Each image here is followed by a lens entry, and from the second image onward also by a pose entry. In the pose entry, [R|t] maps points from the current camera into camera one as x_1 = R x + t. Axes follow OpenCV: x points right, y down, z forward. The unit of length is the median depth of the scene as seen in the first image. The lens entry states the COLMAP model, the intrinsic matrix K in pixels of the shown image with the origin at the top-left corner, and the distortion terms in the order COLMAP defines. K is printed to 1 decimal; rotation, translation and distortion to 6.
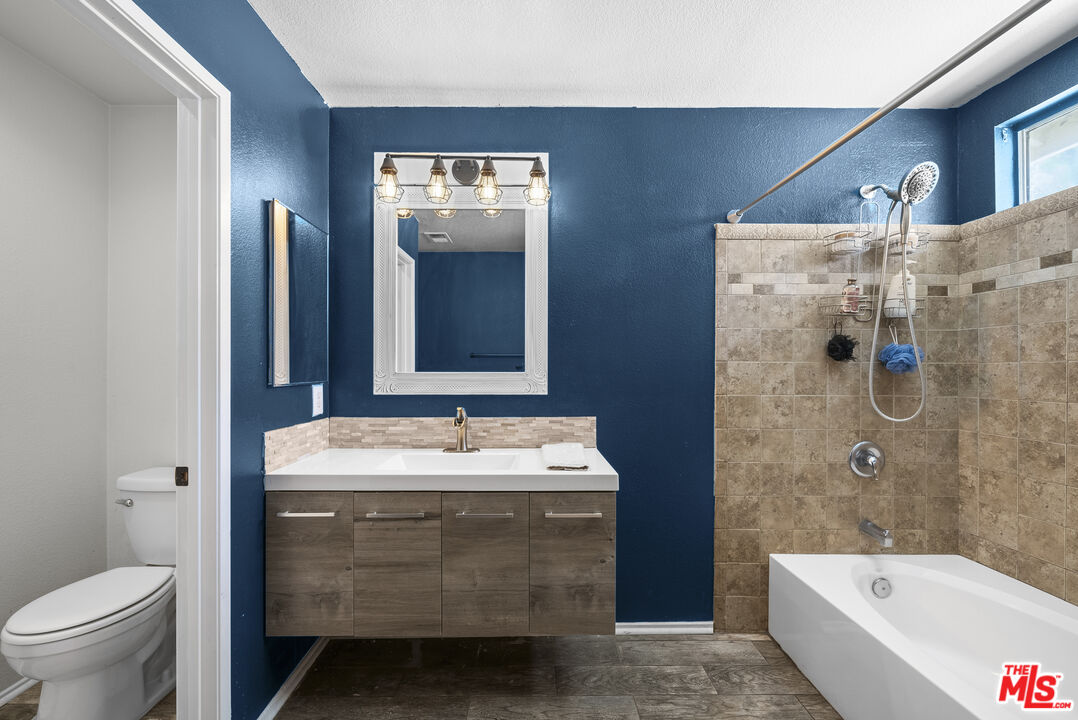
lens RADIAL K [[426.1, 0, 537.1], [0, 426.1, 366.2], [0, 0, 1]] dist [-0.002563, -0.000068]
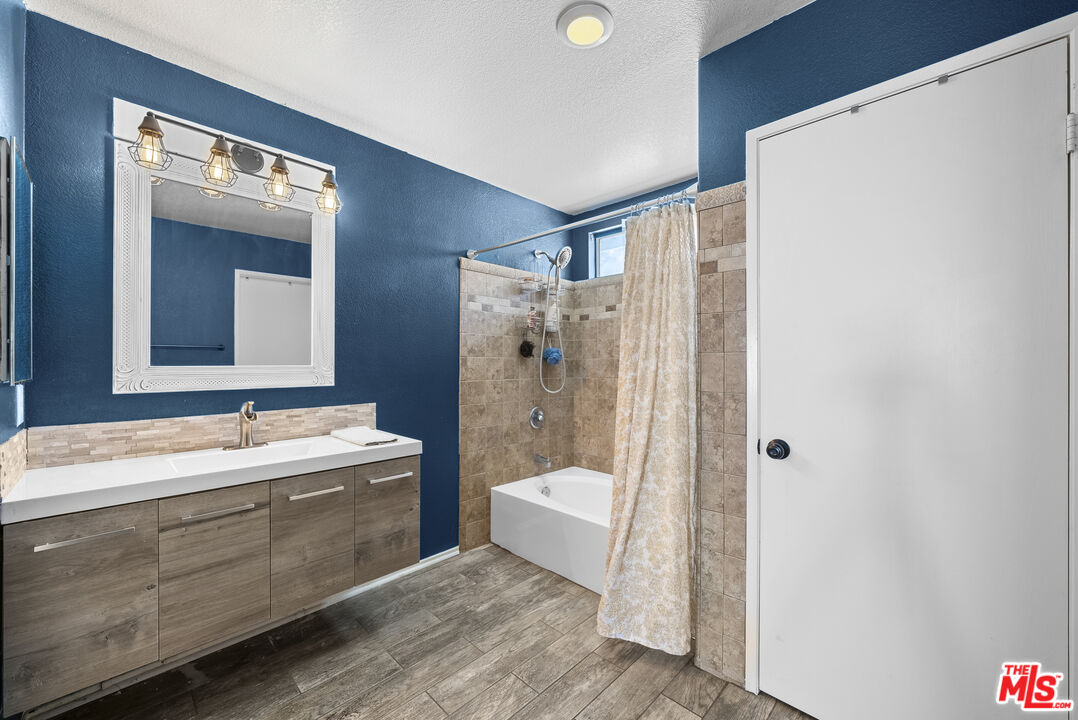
lens RADIAL K [[426.1, 0, 537.6], [0, 426.1, 359.7], [0, 0, 1]] dist [-0.002563, -0.000068]
pose [[0.703170, 0.003877, 0.711011, -0.404457], [-0.002772, 0.999992, -0.002711, 0.000777], [-0.711016, -0.000064, 0.703176, -0.156781]]
